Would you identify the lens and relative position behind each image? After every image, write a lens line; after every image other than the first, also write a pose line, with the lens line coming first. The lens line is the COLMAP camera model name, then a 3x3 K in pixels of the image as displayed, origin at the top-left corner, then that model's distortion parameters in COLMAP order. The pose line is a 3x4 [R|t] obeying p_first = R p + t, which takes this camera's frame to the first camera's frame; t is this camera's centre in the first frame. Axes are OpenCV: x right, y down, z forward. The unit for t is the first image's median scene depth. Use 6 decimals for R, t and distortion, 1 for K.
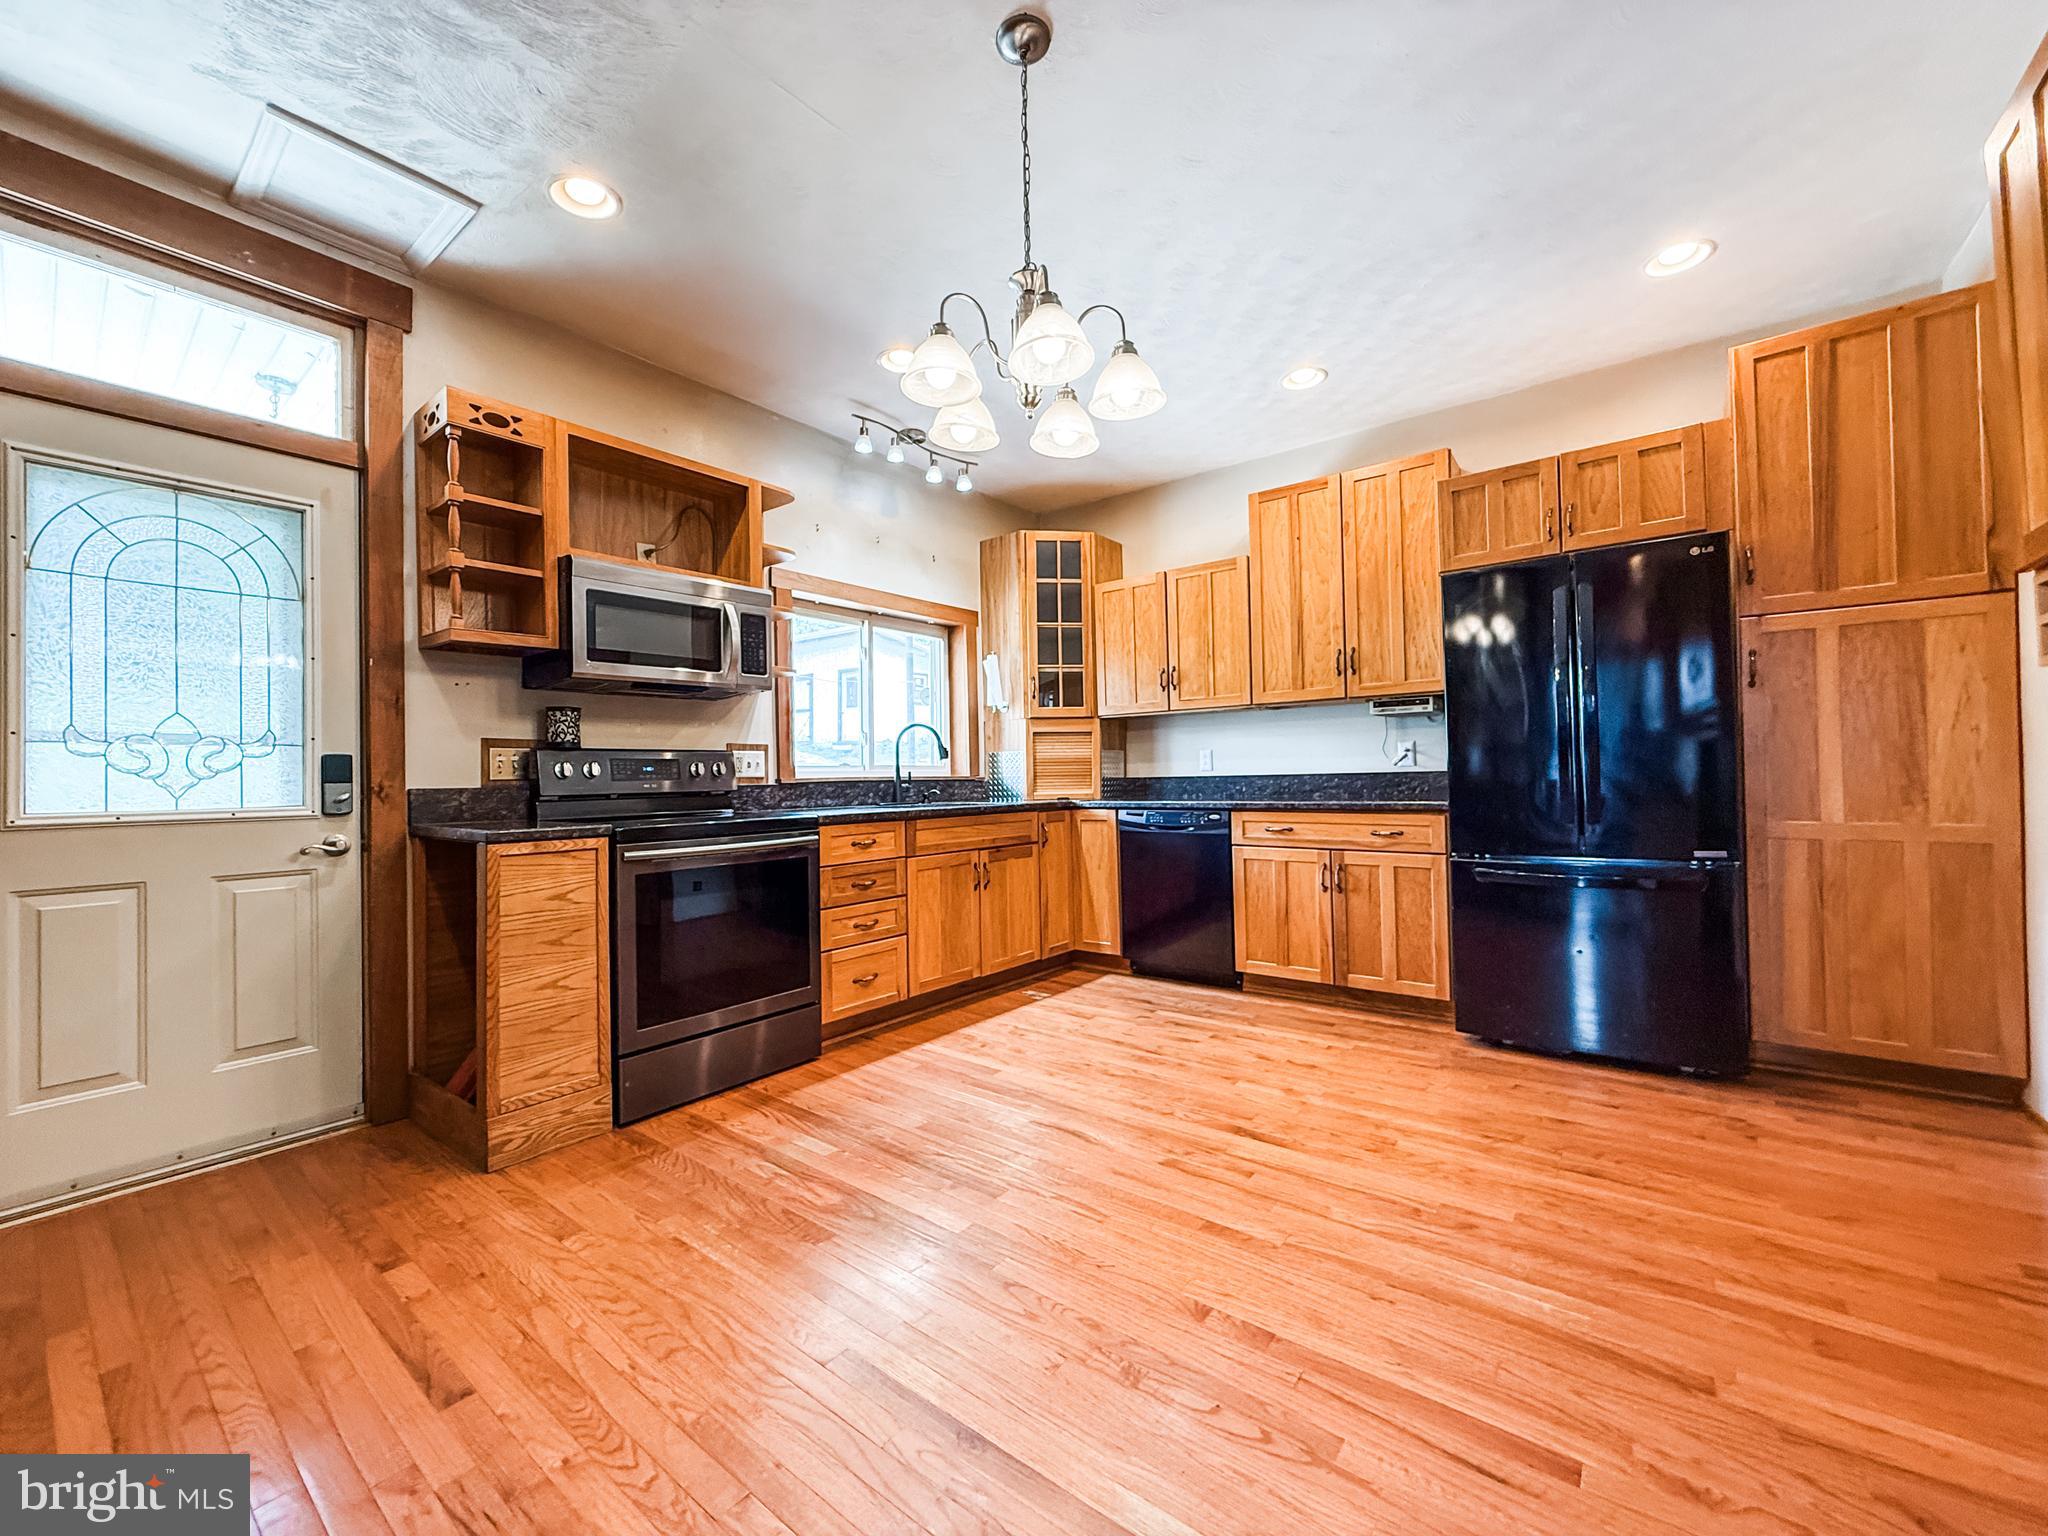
lens RADIAL K [[812.6, 0, 1024.0], [0, 812.6, 771.4], [0, 0, 1]] dist [0.001844, -0.000084]
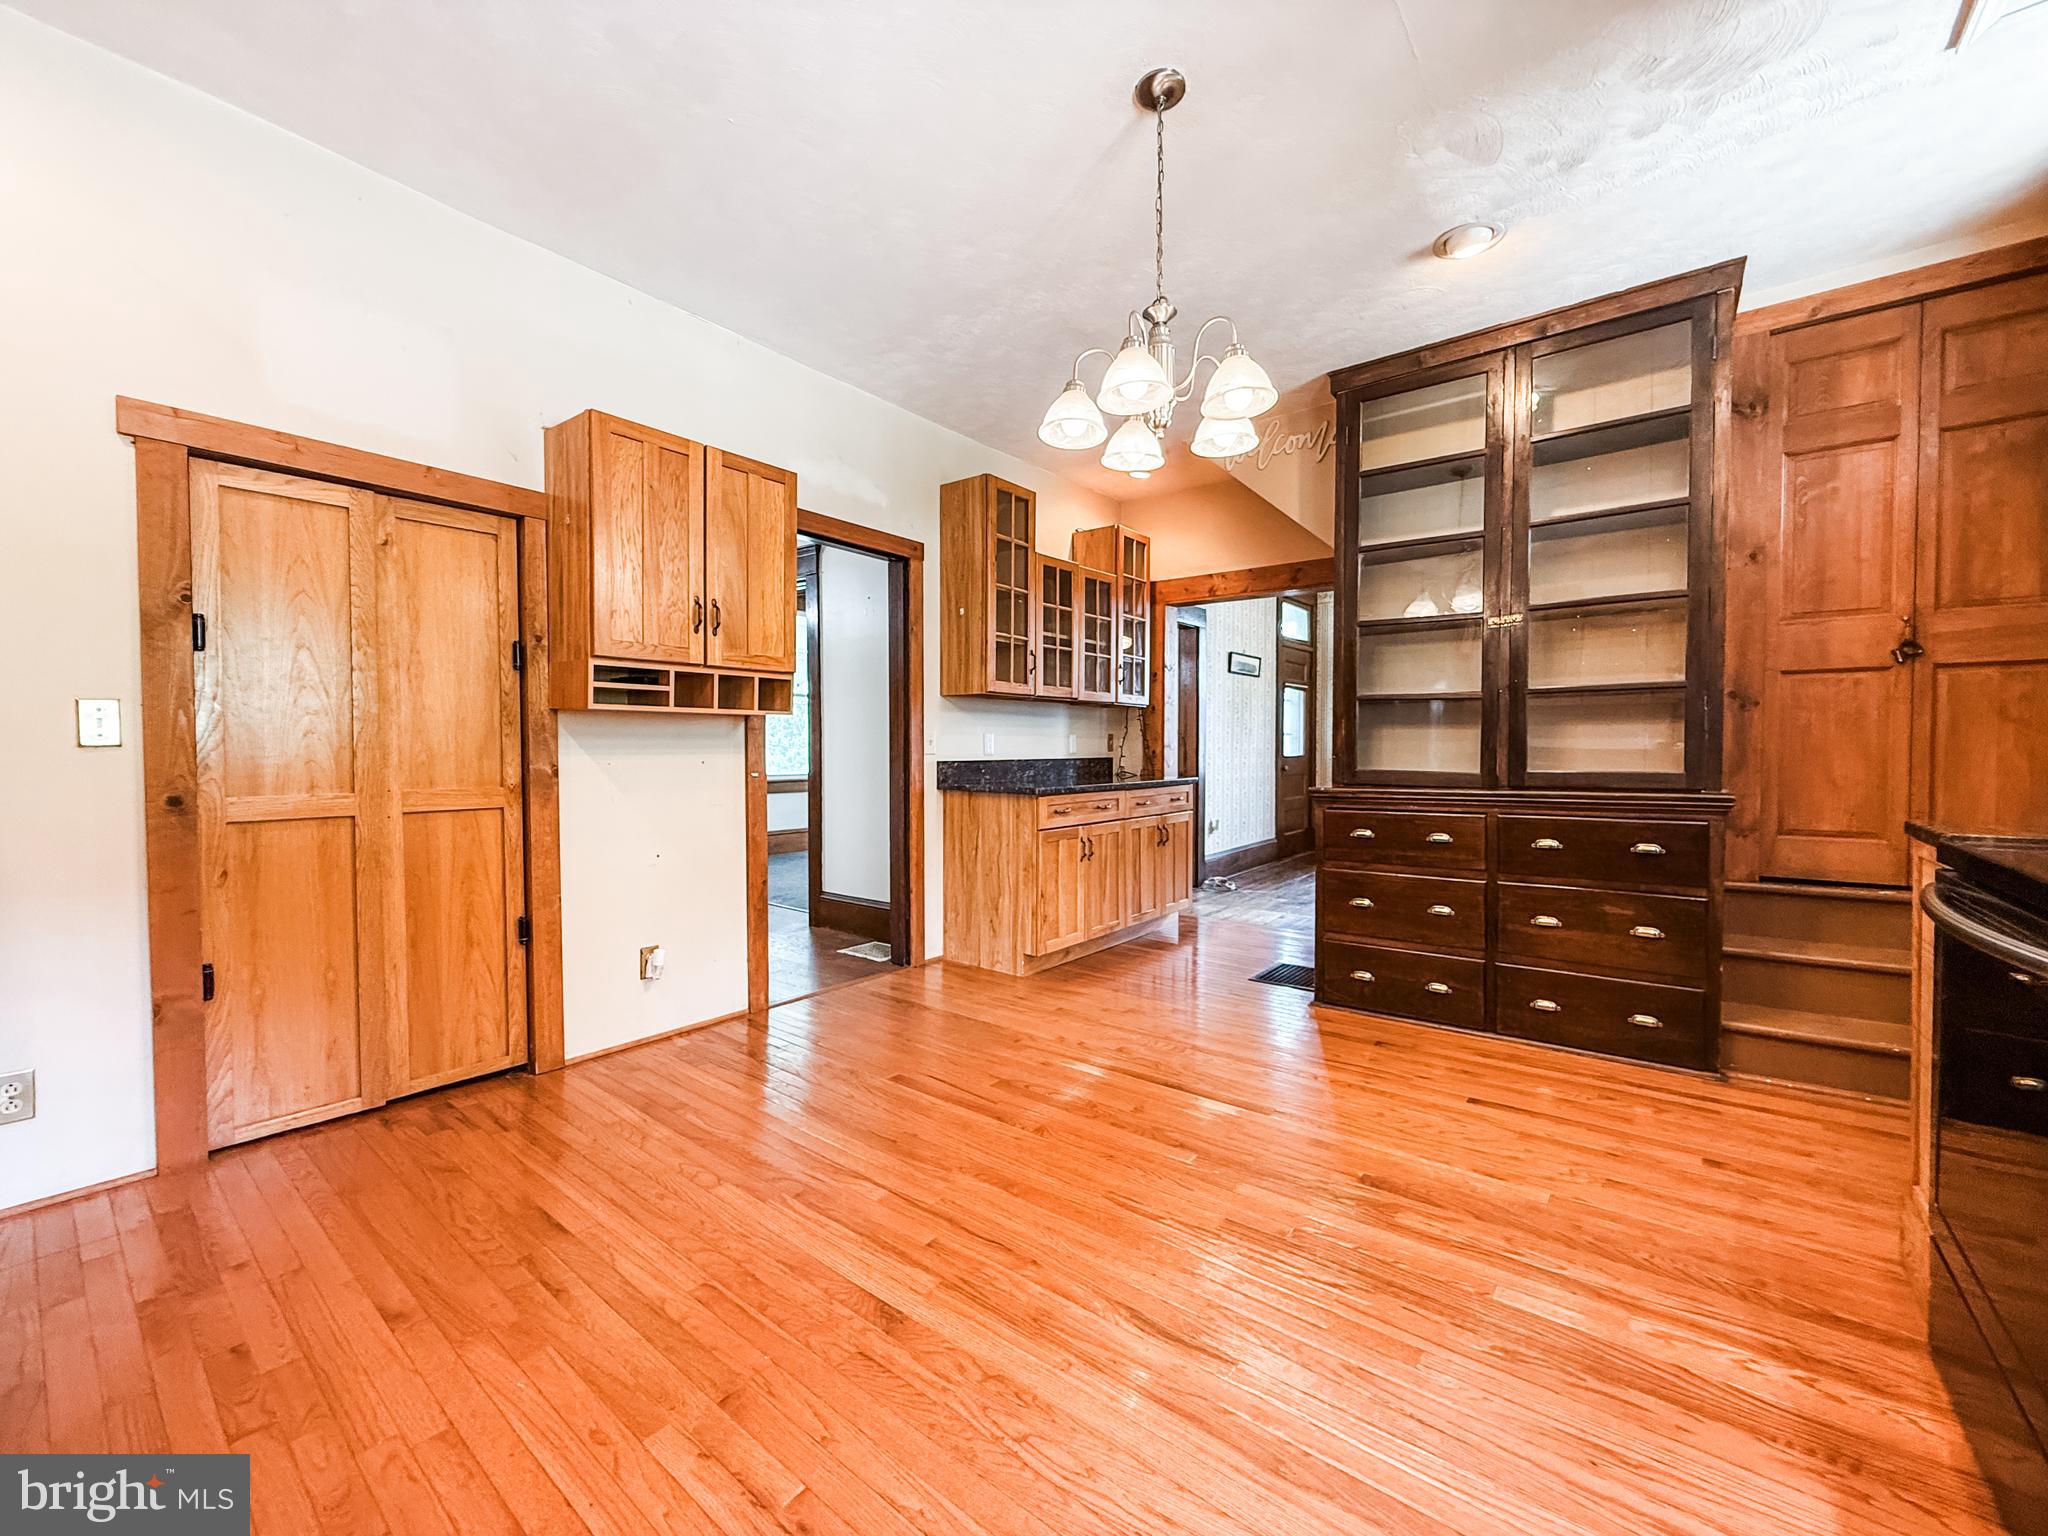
lens RADIAL K [[812.6, 0, 1020.8], [0, 812.6, 763.6], [0, 0, 1]] dist [0.001844, -0.000084]
pose [[-0.999789, 0.019220, 0.007216, 0.168987], [0.019310, 0.999735, 0.012502, -0.005712], [-0.006973, 0.012638, -0.999896, 1.790550]]
